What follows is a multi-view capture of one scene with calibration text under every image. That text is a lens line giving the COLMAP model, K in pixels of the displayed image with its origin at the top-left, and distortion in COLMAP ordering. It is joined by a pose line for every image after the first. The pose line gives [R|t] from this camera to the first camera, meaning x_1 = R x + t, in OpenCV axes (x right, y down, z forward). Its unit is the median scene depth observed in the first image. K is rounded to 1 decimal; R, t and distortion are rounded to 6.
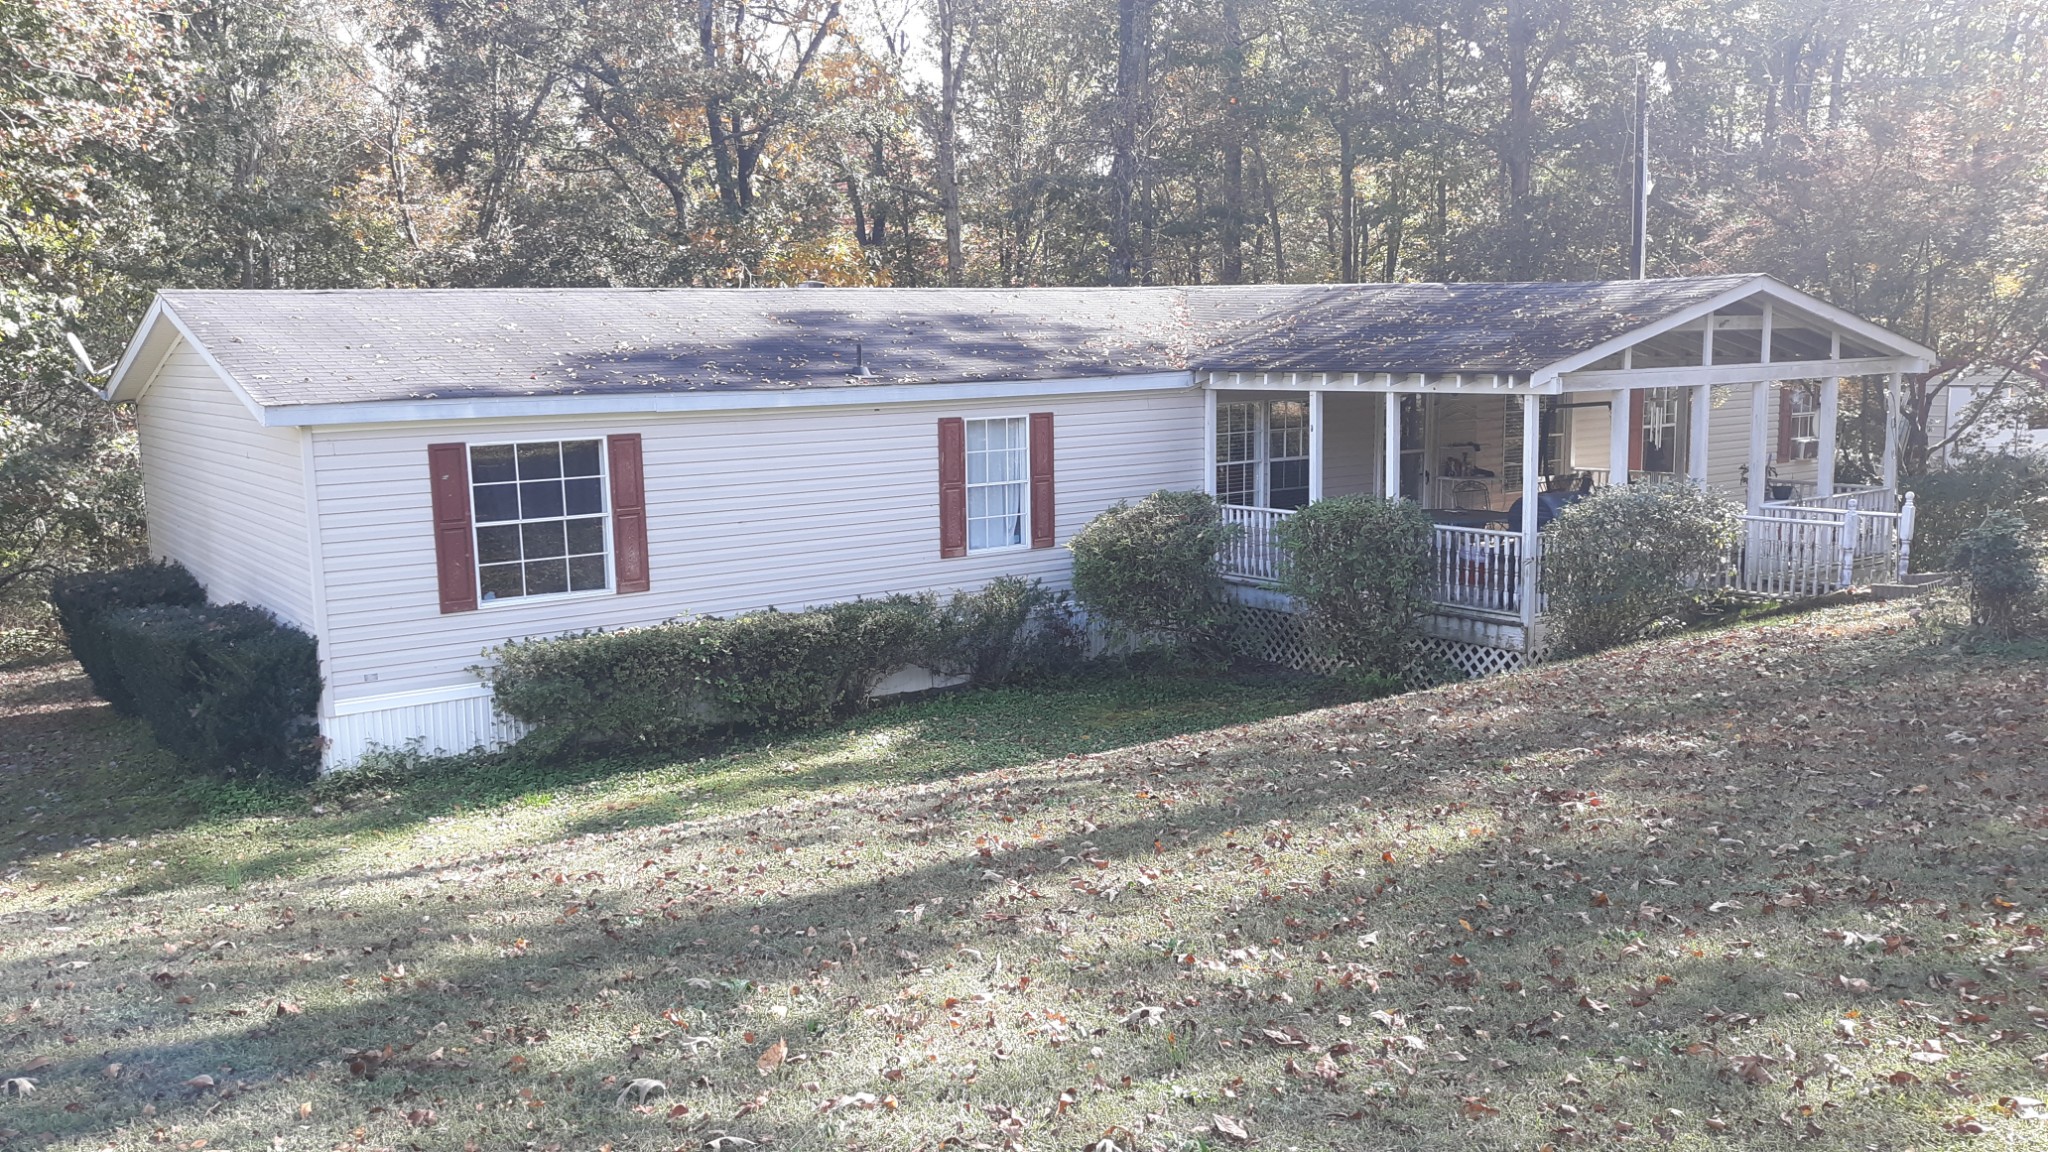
lens RADIAL K [[1669.0, 0, 1024.0], [0, 1669.0, 576.0], [0, 0, 1]] dist [-0.003853, -0.070595]
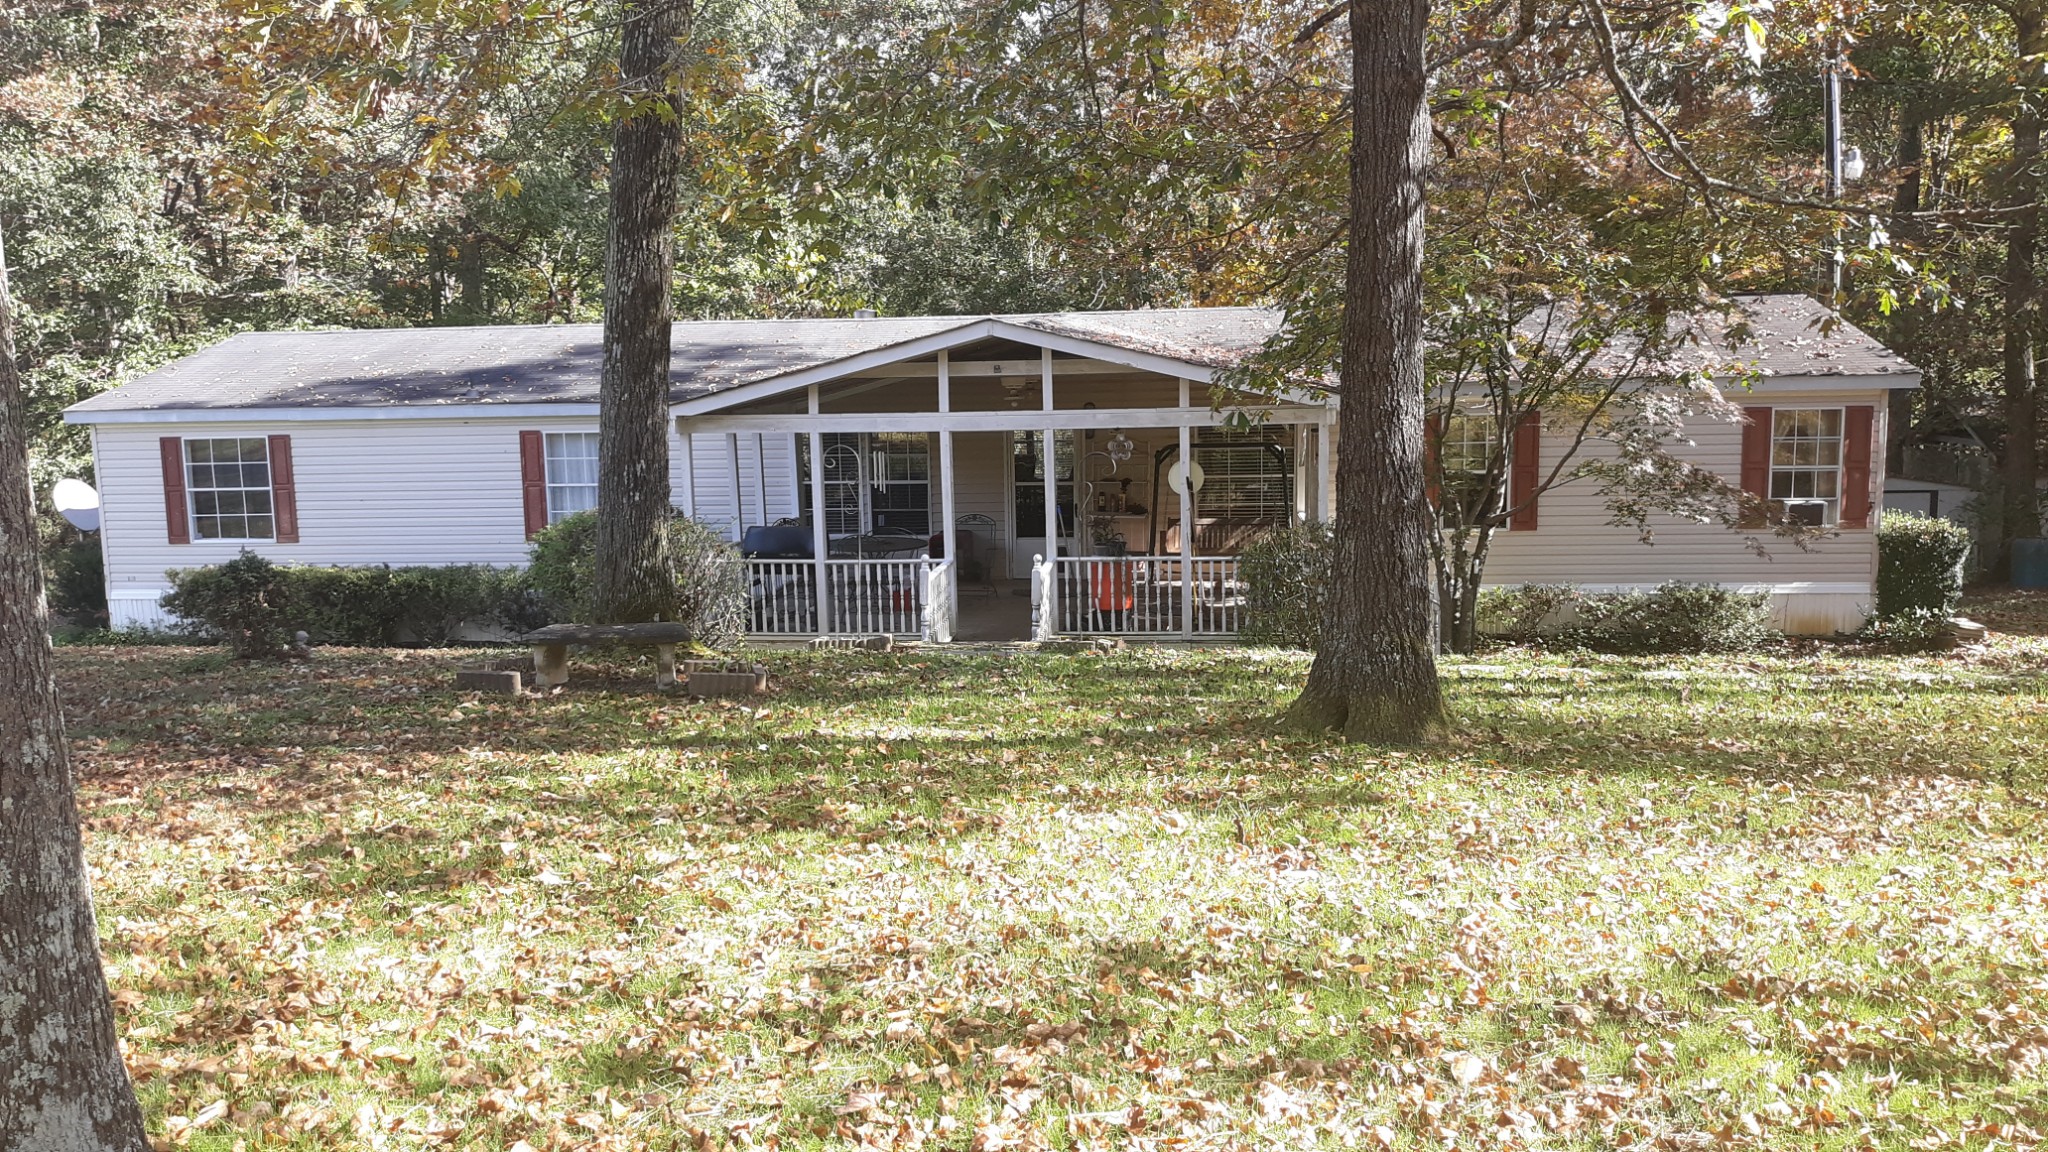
lens RADIAL K [[1669.0, 0, 1024.0], [0, 1669.0, 576.0], [0, 0, 1]] dist [-0.003853, -0.070595]
pose [[0.724984, 0.107693, -0.680294, 1.260941], [-0.085326, 0.994135, 0.066444, -0.116069], [0.683460, 0.009877, 0.729921, 0.385251]]
